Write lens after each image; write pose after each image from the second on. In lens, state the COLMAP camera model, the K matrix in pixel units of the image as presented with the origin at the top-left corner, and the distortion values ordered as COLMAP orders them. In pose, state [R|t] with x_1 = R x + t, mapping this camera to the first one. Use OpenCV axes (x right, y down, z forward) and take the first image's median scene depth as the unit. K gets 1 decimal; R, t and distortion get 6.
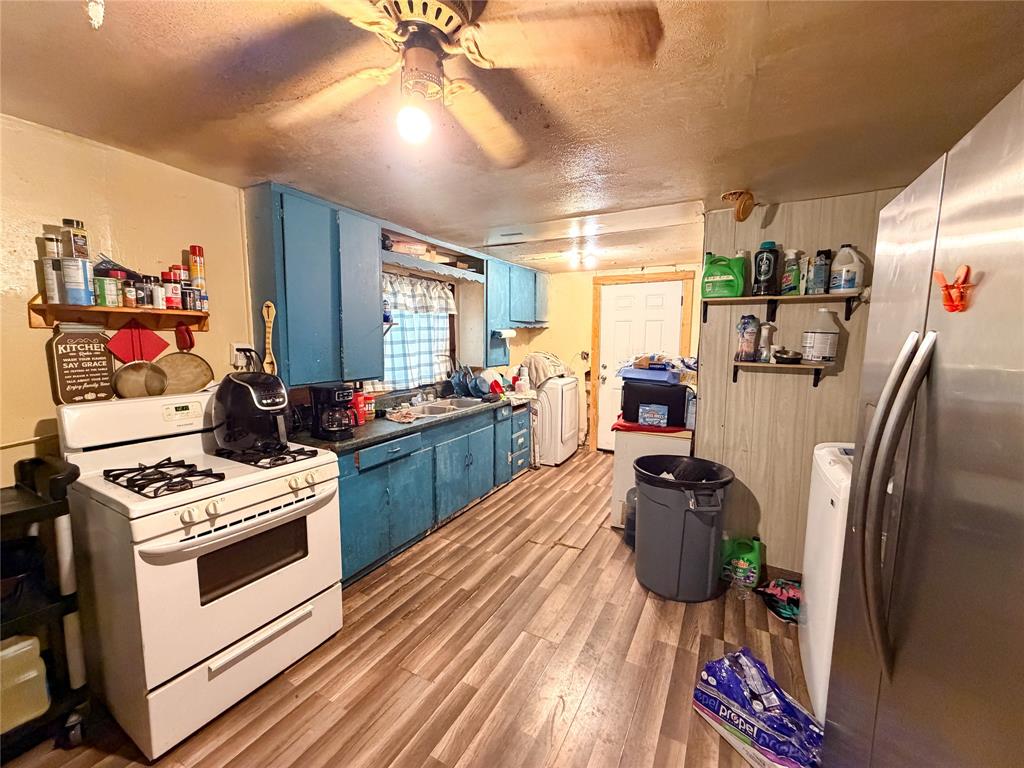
lens RADIAL K [[409.6, 0, 513.5], [0, 409.6, 385.2], [0, 0, 1]] dist [-0.002075, 0.000034]
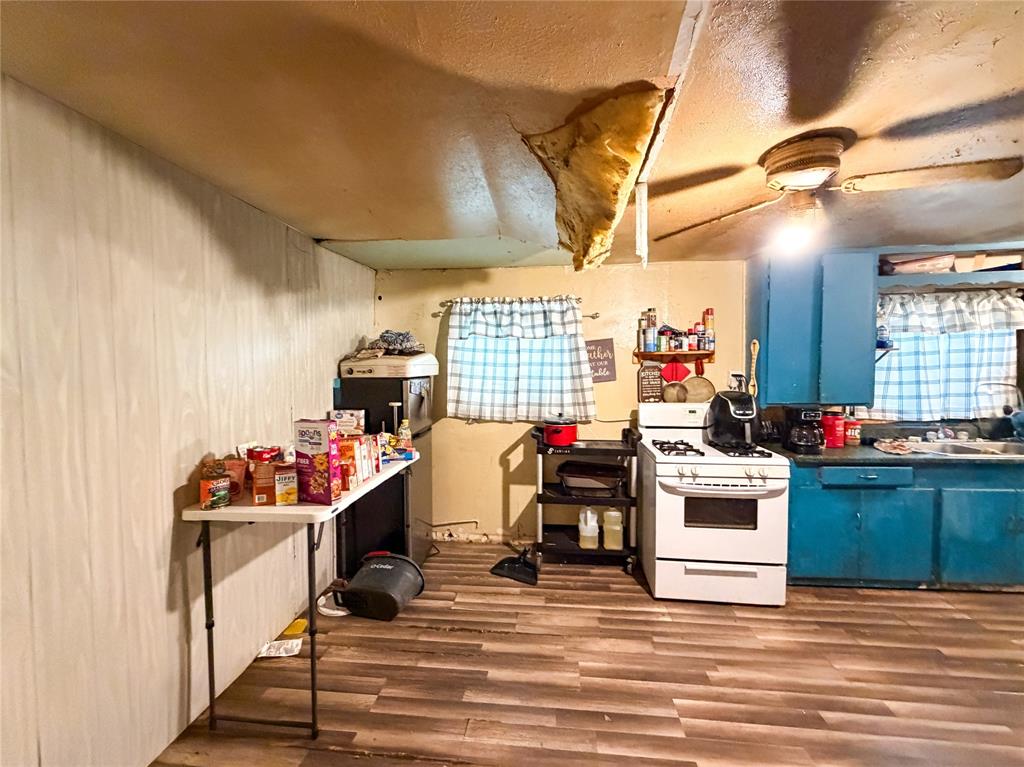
lens RADIAL K [[409.6, 0, 513.1], [0, 409.6, 381.3], [0, 0, 1]] dist [-0.002075, 0.000034]
pose [[0.388021, 0.023710, -0.921346, 0.366792], [-0.085146, 0.996316, -0.010220, 0.013539], [0.917709, 0.082414, 0.388610, -0.260354]]
